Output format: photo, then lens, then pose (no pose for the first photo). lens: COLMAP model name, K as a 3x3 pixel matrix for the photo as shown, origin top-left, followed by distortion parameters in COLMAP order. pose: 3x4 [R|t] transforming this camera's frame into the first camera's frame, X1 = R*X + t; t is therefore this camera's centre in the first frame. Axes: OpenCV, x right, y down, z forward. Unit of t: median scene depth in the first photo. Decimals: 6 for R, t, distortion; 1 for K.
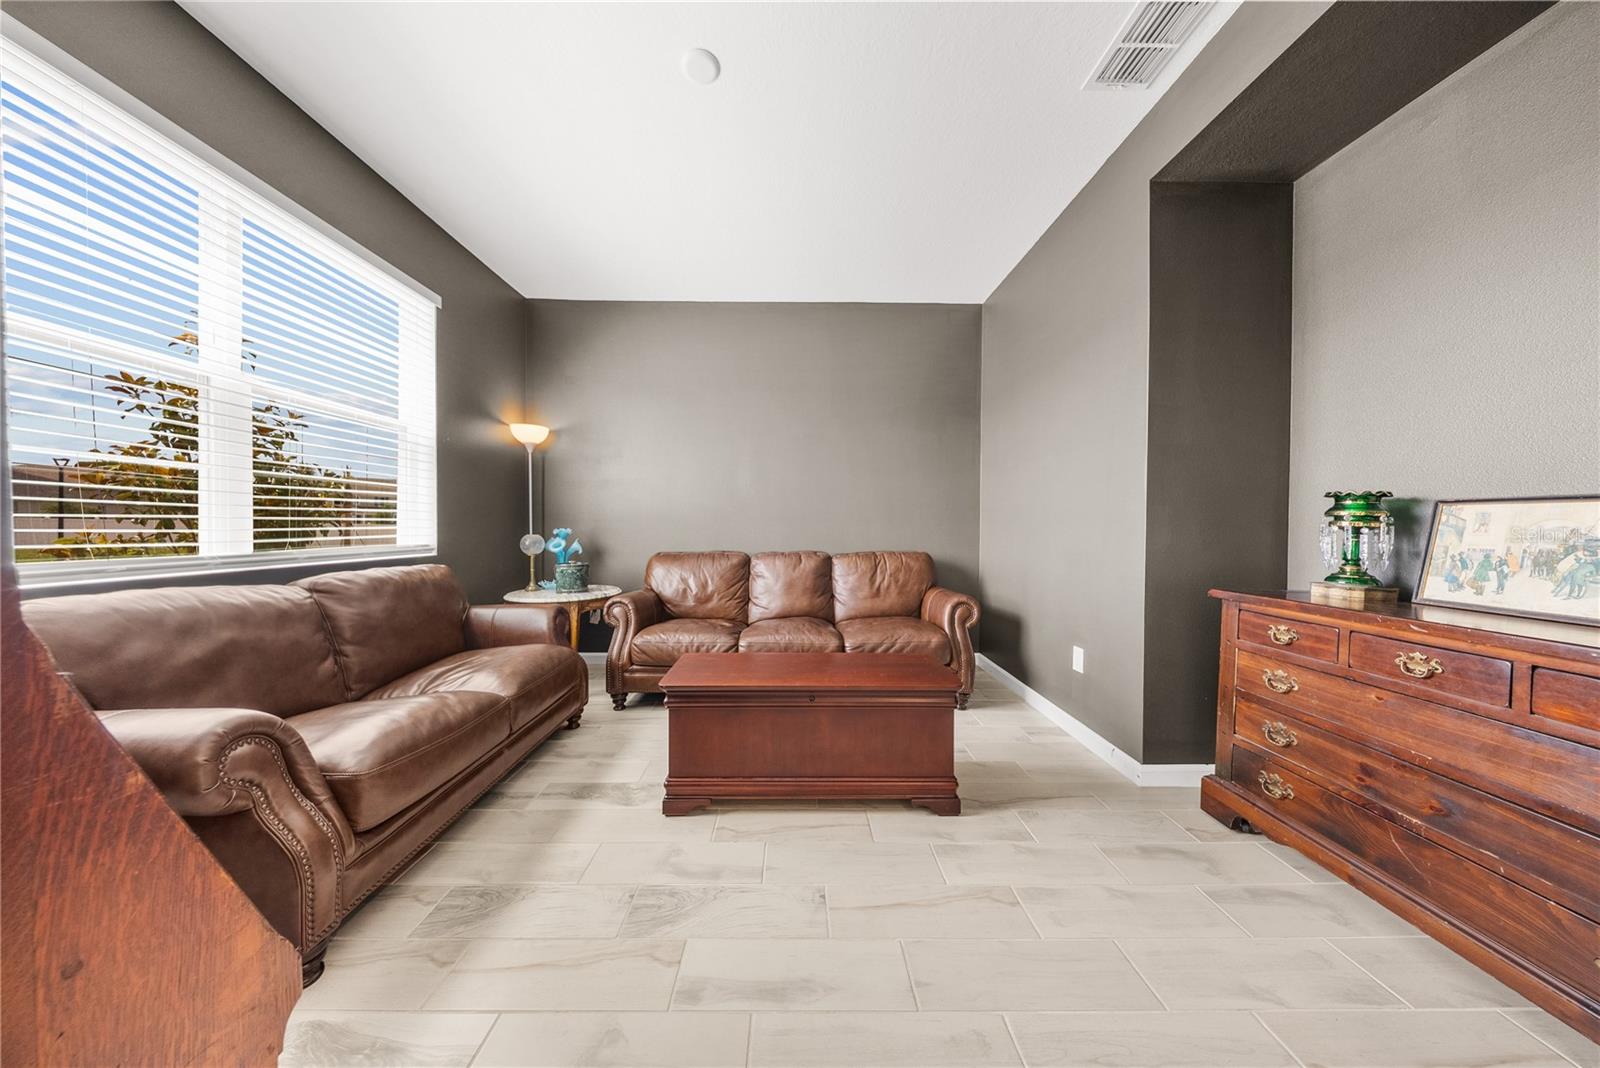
lens RADIAL K [[473.6, 0, 791.5], [0, 473.6, 525.8], [0, 0, 1]] dist [-0.000547, -0.000037]
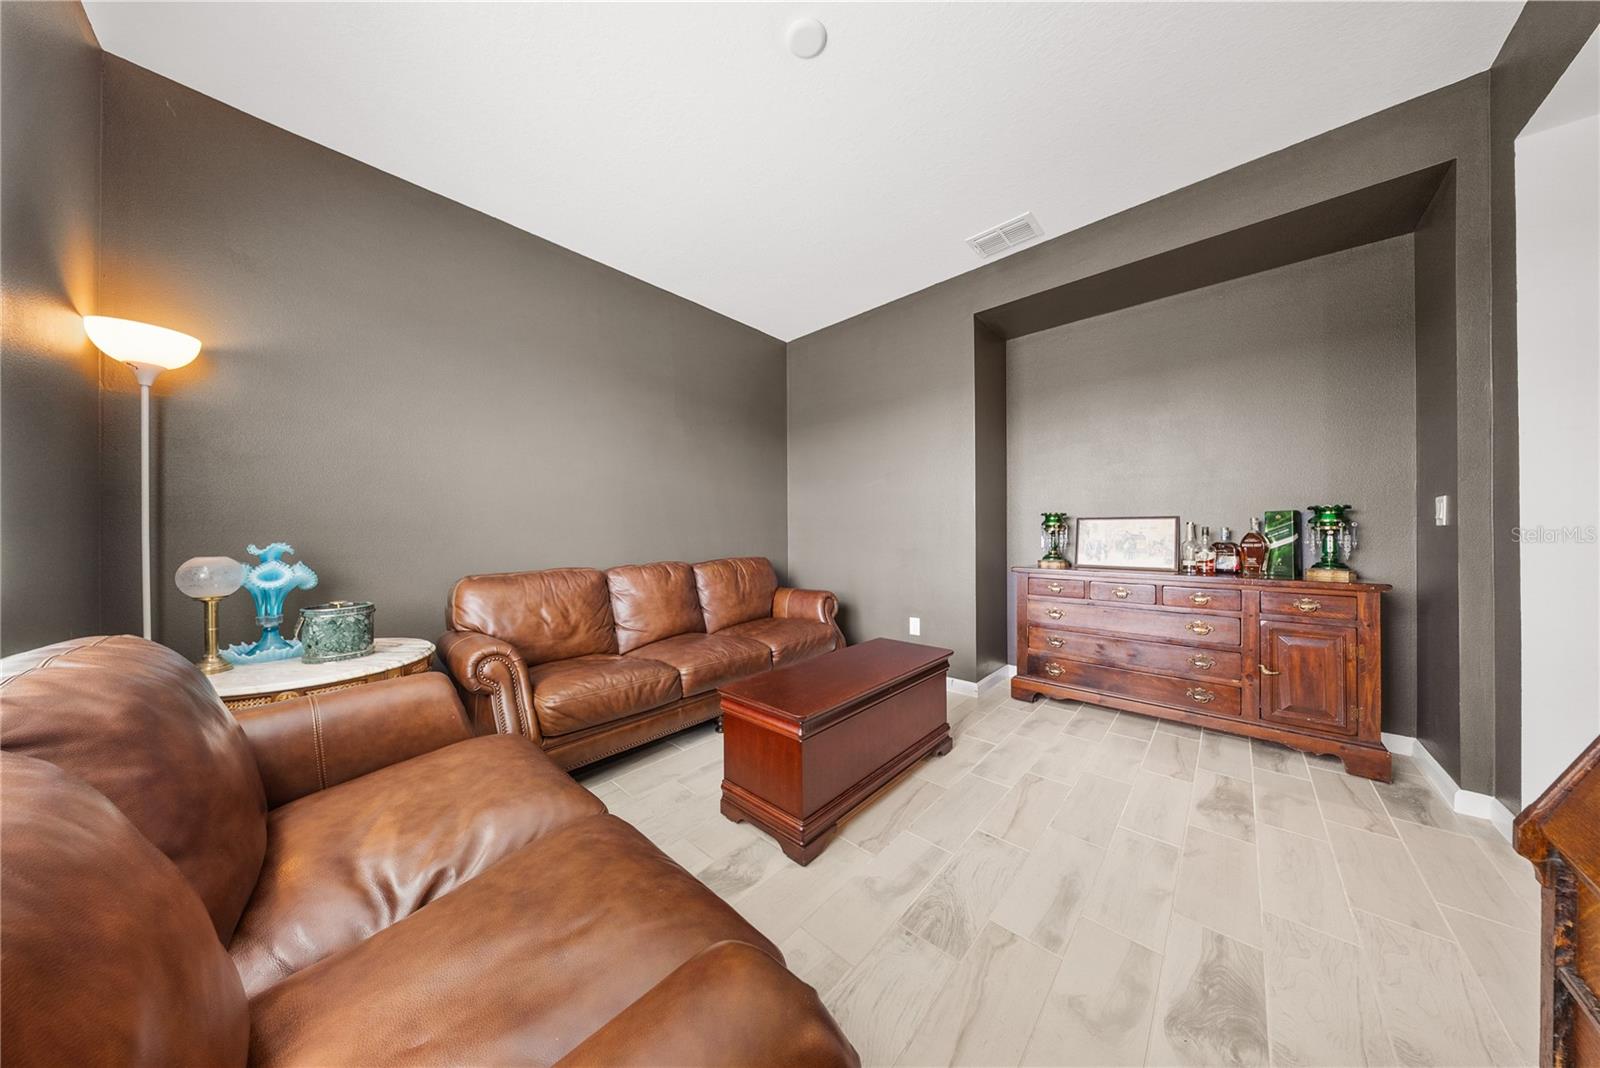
lens RADIAL K [[474.5, 0, 798.7], [0, 474.5, 533.6], [0, 0, 1]] dist [0.000014, -0.000078]
pose [[0.678309, -0.009345, 0.734718, -0.571795], [0.008817, 0.999951, 0.004578, -0.002290], [-0.734724, 0.003373, 0.678358, 0.259657]]
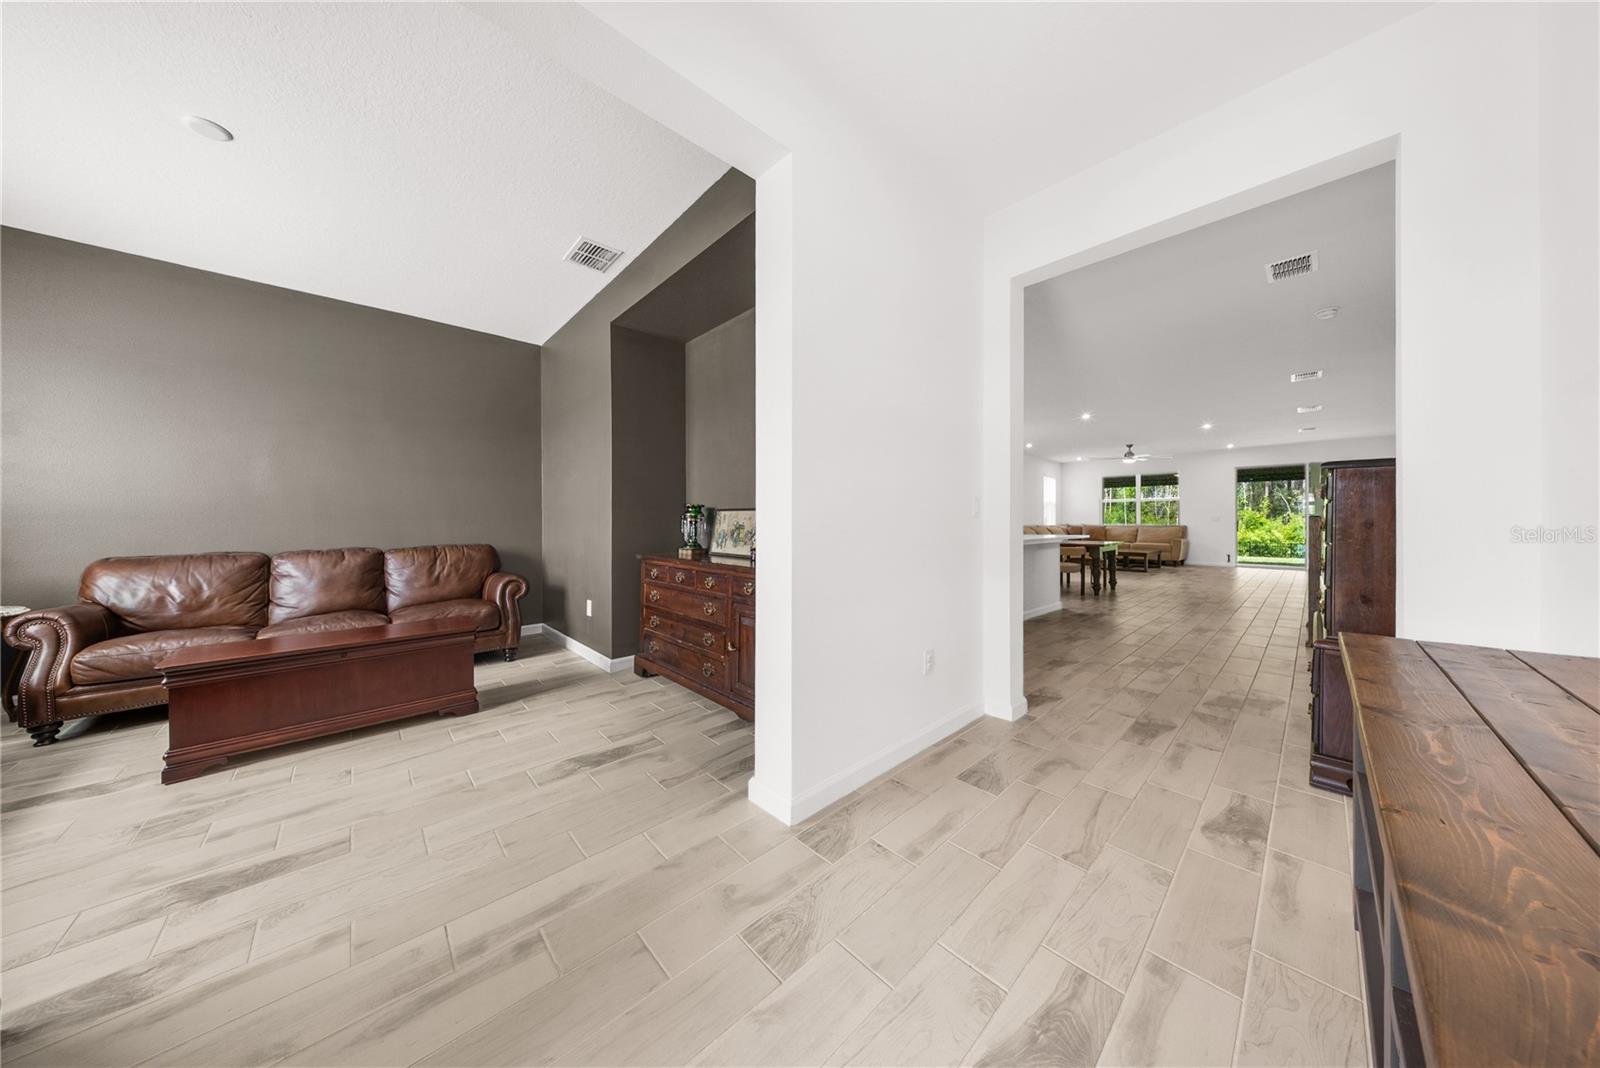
lens RADIAL K [[481.9, 0, 805.5], [0, 481.9, 522.4], [0, 0, 1]] dist [0.000002, -0.001508]
pose [[0.727137, -0.010347, 0.686414, 0.039260], [0.008343, 0.999946, 0.006234, -0.000342], [-0.686441, 0.001194, 0.727184, -0.539097]]
